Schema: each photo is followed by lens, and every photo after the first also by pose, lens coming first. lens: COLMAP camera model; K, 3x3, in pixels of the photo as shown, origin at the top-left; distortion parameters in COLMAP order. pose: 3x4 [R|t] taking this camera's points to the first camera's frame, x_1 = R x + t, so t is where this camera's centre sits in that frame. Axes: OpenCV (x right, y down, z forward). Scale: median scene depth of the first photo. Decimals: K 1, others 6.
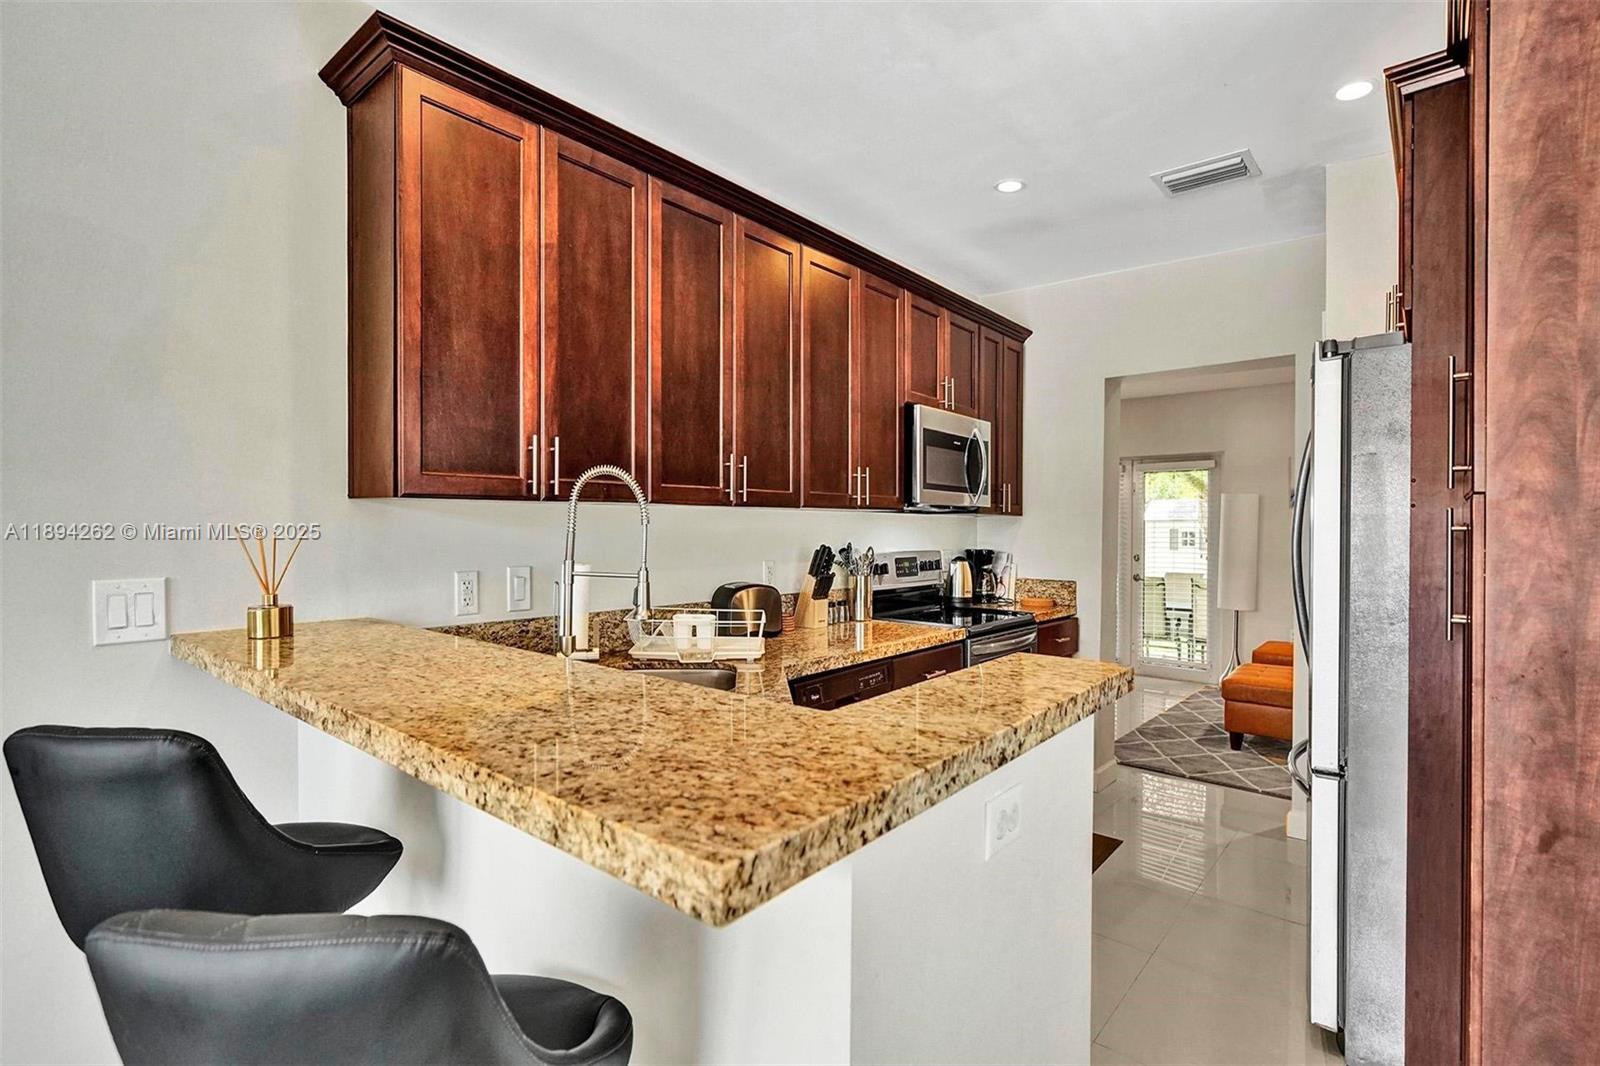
lens RADIAL K [[733.1, 0, 815.8], [0, 733.1, 542.5], [0, 0, 1]] dist [-0.005108, 0.002570]
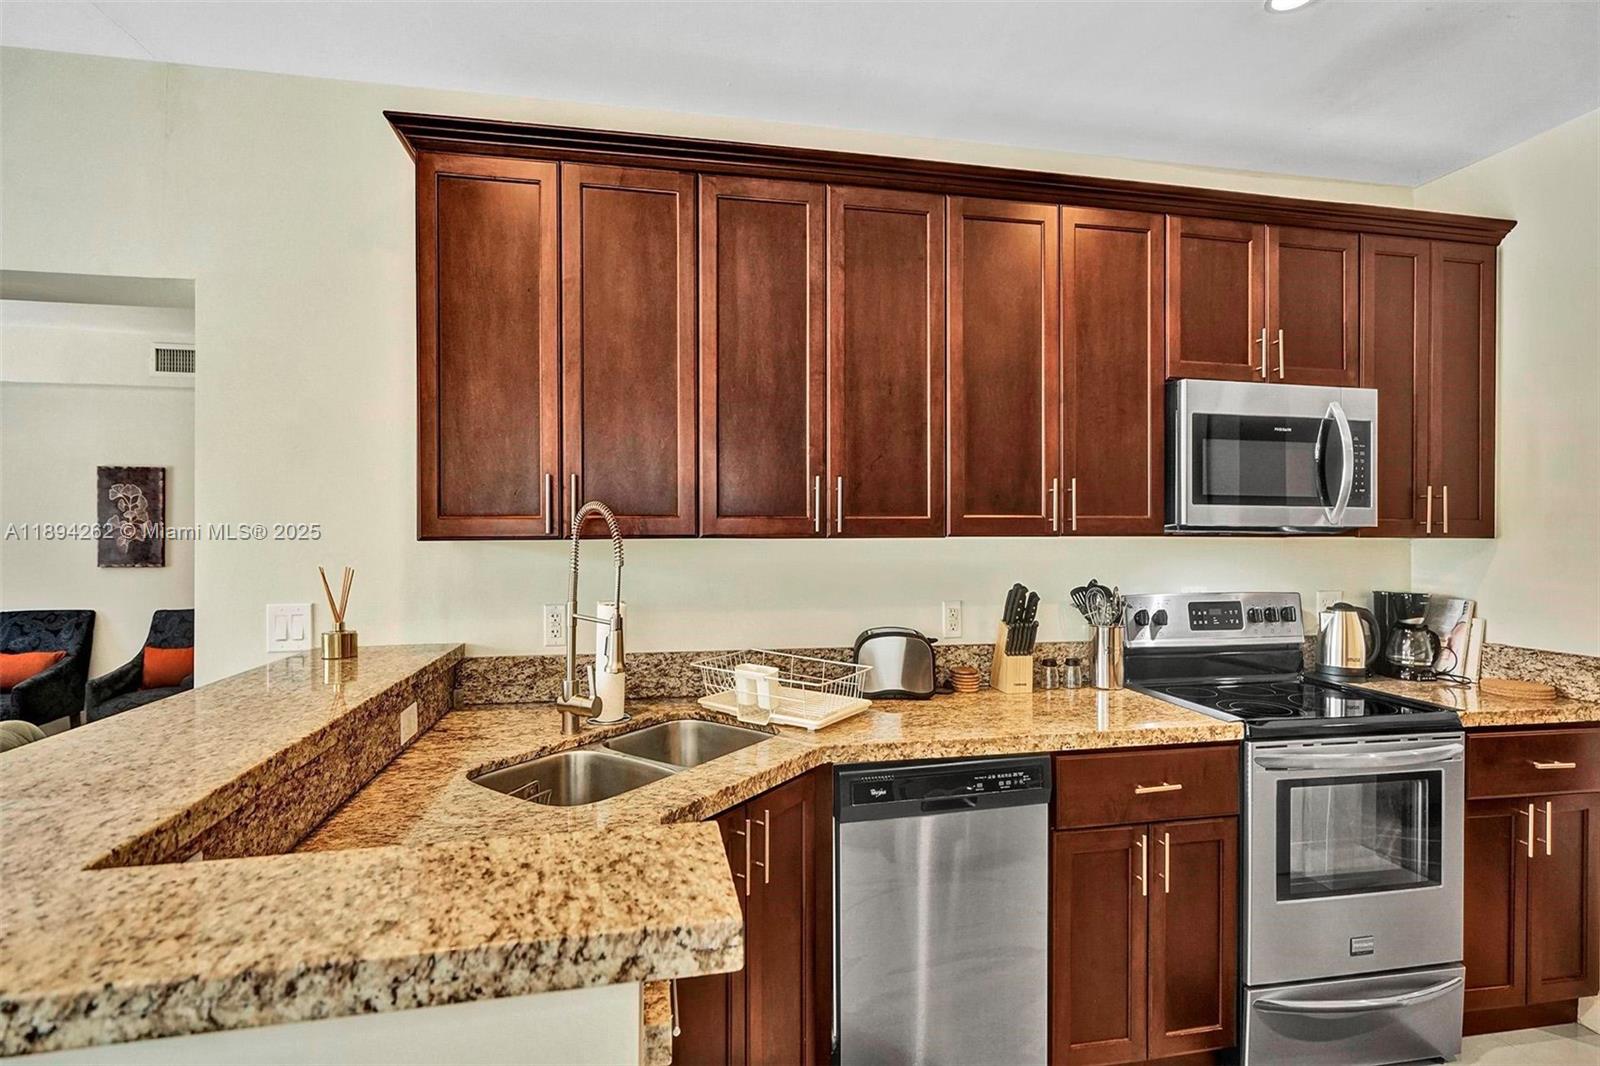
lens RADIAL K [[733.1, 0, 803.9], [0, 733.1, 544.2], [0, 0, 1]] dist [-0.005108, 0.002570]
pose [[0.774923, -0.001180, -0.632055, 0.311715], [-0.009840, 0.999855, -0.013931, -0.024446], [0.631979, 0.017015, 0.774799, 0.272722]]
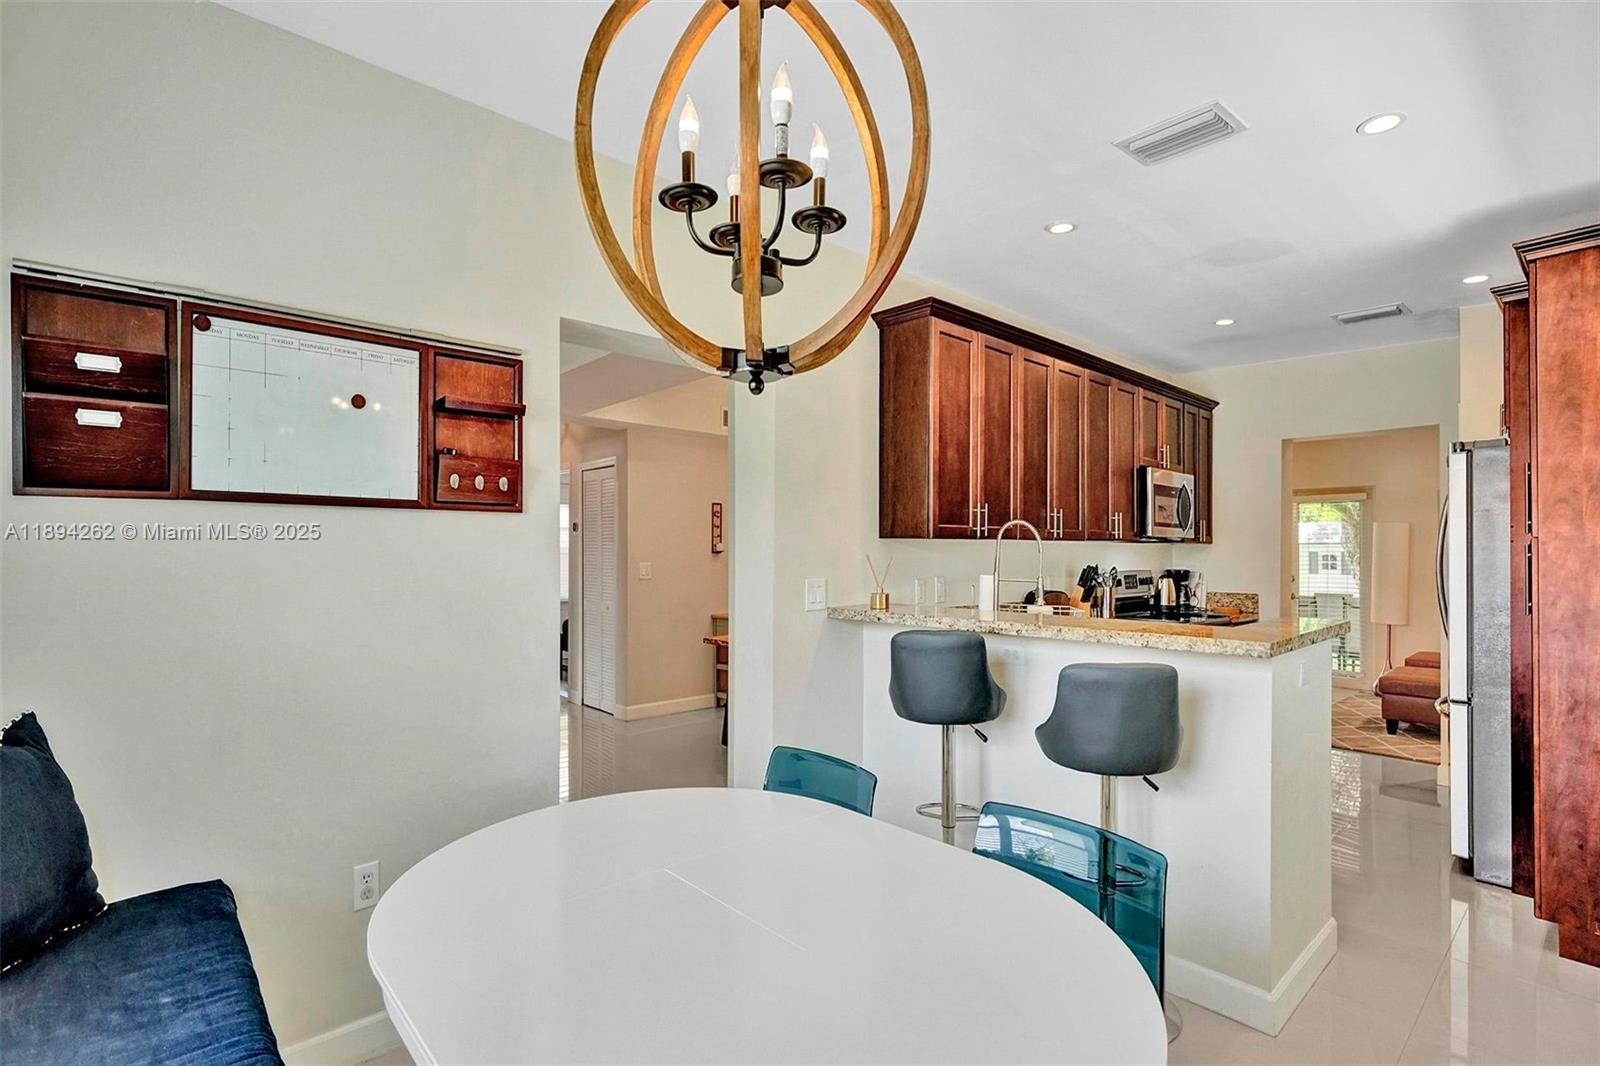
lens RADIAL K [[733.1, 0, 826.9], [0, 733.1, 554.6], [0, 0, 1]] dist [-0.005108, 0.002570]
pose [[0.992070, -0.000309, -0.125687, -0.324315], [-0.001696, 0.999873, -0.015846, 0.006066], [0.125676, 0.015933, 0.991943, -0.521250]]
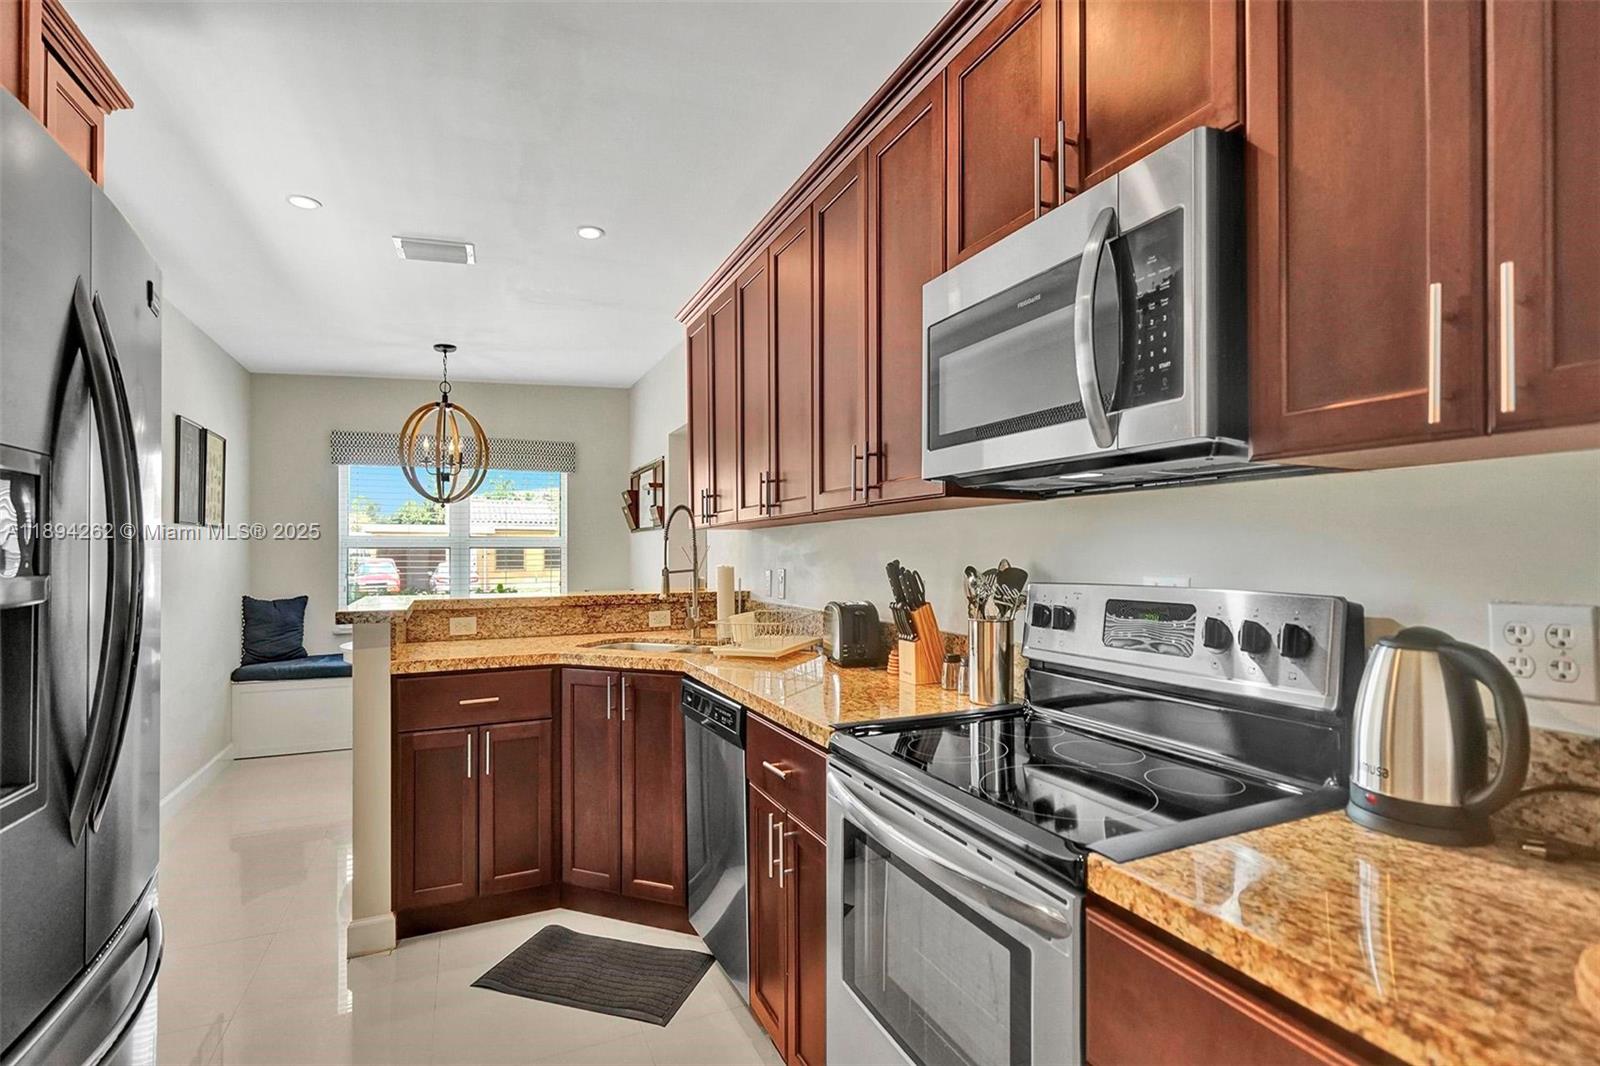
lens RADIAL K [[733.1, 0, 802.6], [0, 733.1, 543.6], [0, 0, 1]] dist [-0.005108, 0.002570]
pose [[-0.423150, -0.018298, -0.905875, 0.668225], [-0.021214, 0.999722, -0.010284, -0.002944], [0.905811, 0.014866, -0.423420, 1.195577]]
